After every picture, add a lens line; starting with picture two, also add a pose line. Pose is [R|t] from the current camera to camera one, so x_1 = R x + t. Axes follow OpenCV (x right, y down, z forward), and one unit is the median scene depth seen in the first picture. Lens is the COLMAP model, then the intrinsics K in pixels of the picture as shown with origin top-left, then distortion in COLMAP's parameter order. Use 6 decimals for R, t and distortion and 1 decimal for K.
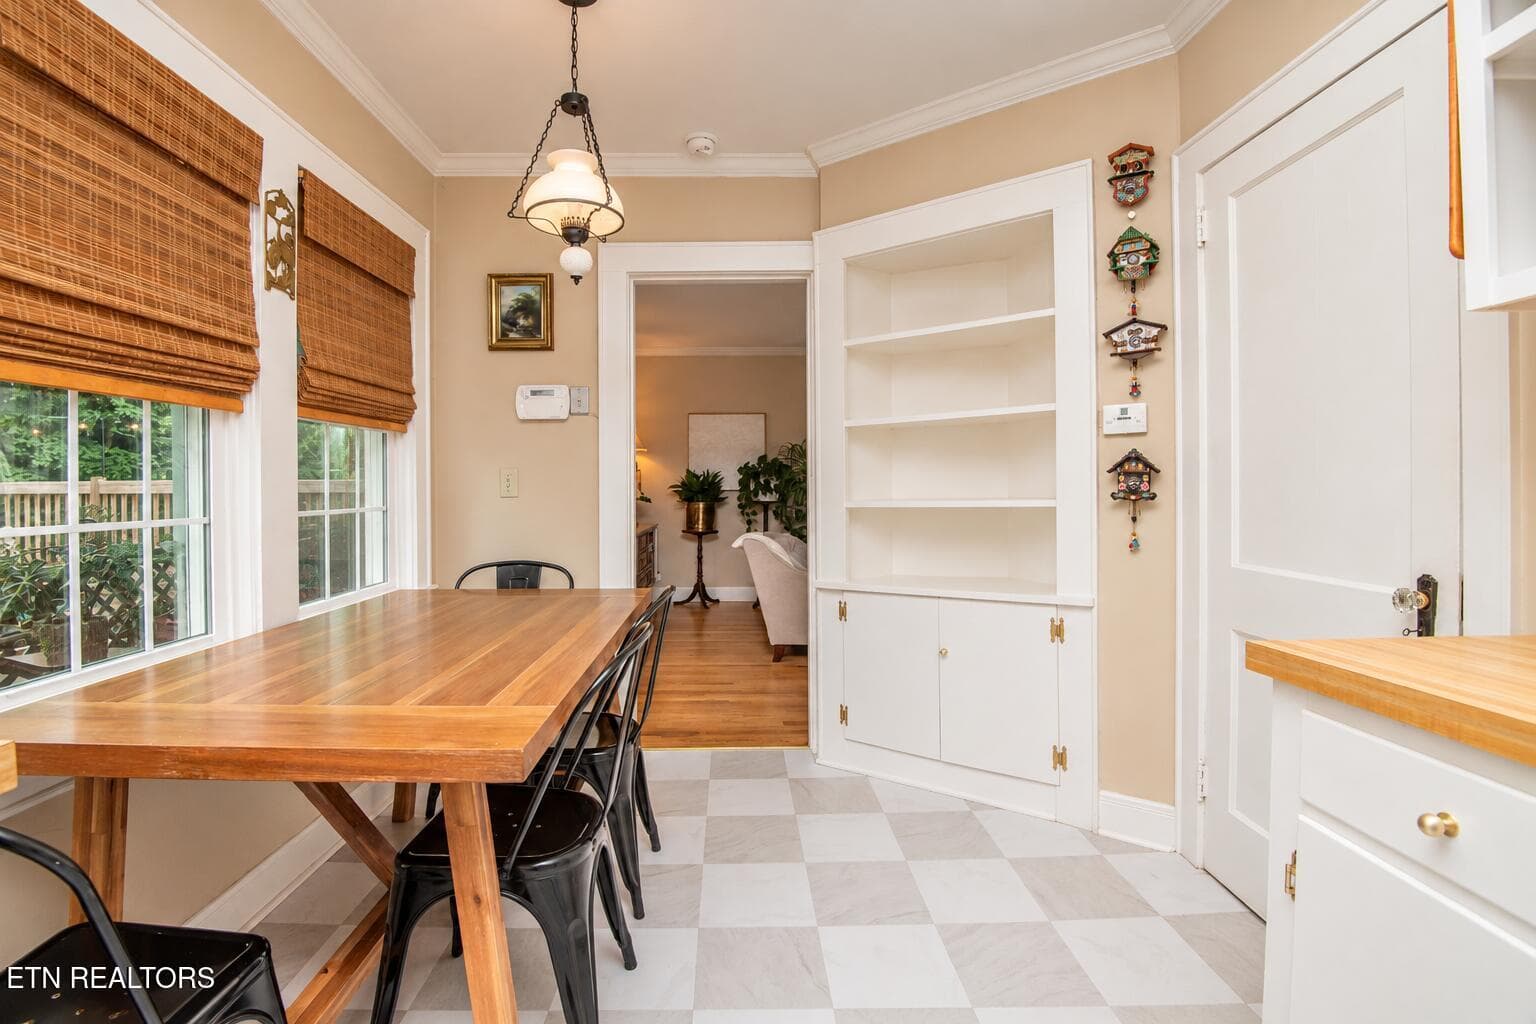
lens RADIAL K [[705.5, 0, 755.1], [0, 705.5, 482.9], [0, 0, 1]] dist [0.001890, 0.000060]
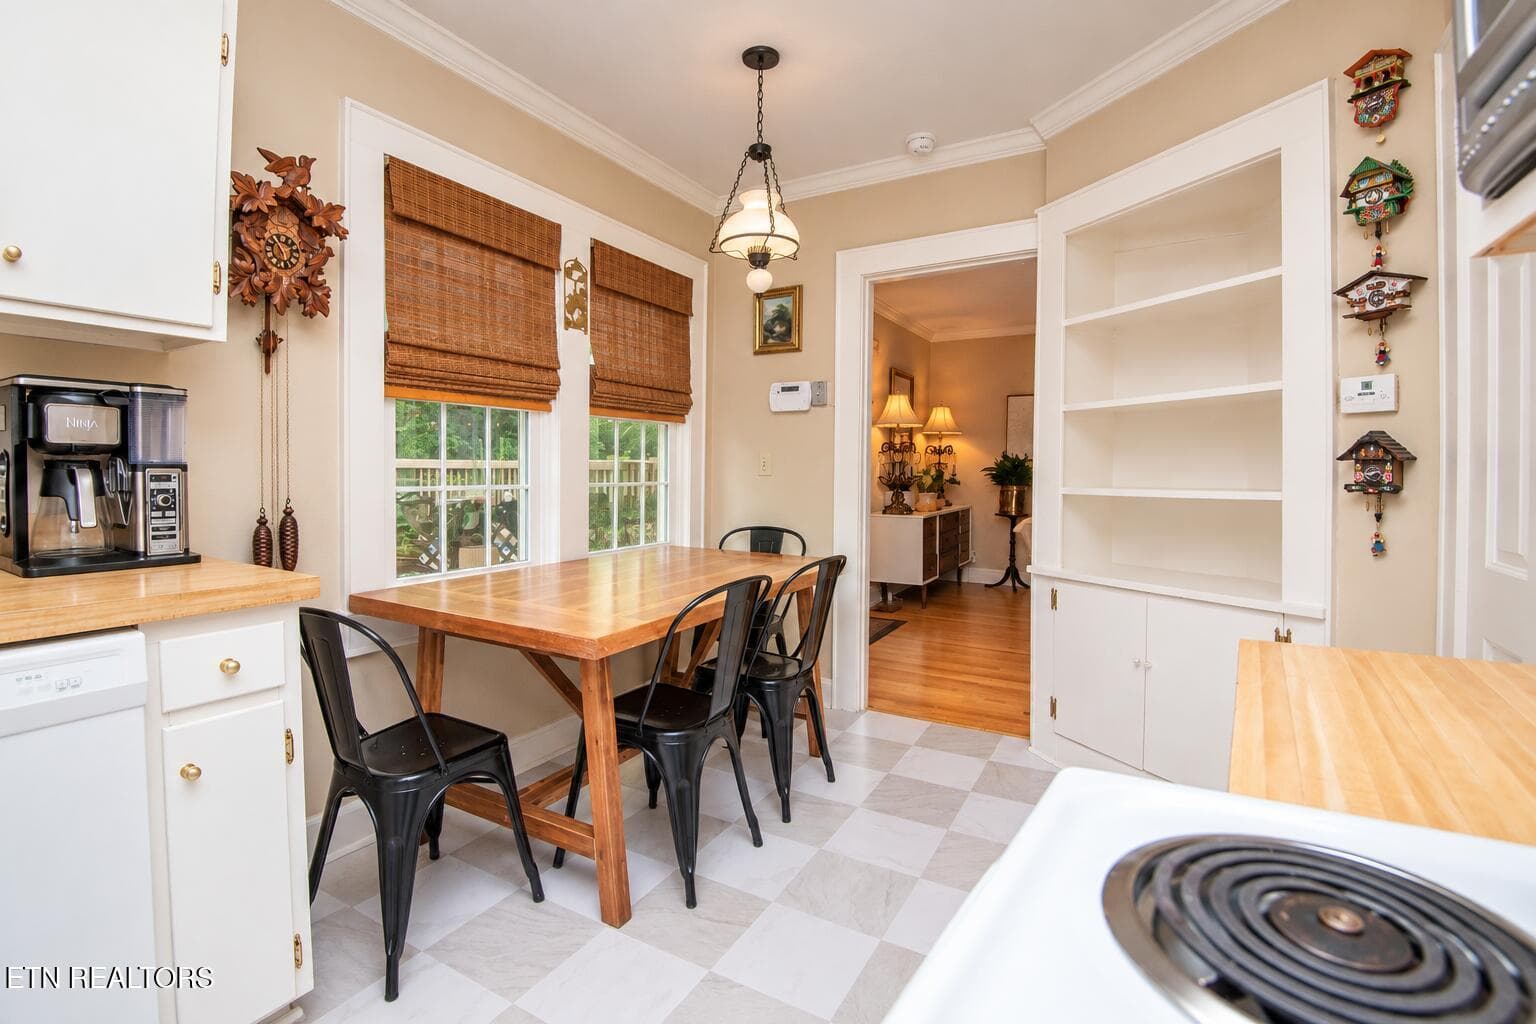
lens RADIAL K [[696.9, 0, 768.0], [0, 696.9, 512.0], [0, 0, 1]] dist [0.000627, -0.000613]
pose [[0.868578, 0.044803, -0.493523, 0.331985], [-0.012704, 0.997590, 0.068204, -0.001268], [0.495390, -0.052971, 0.867054, -0.053717]]
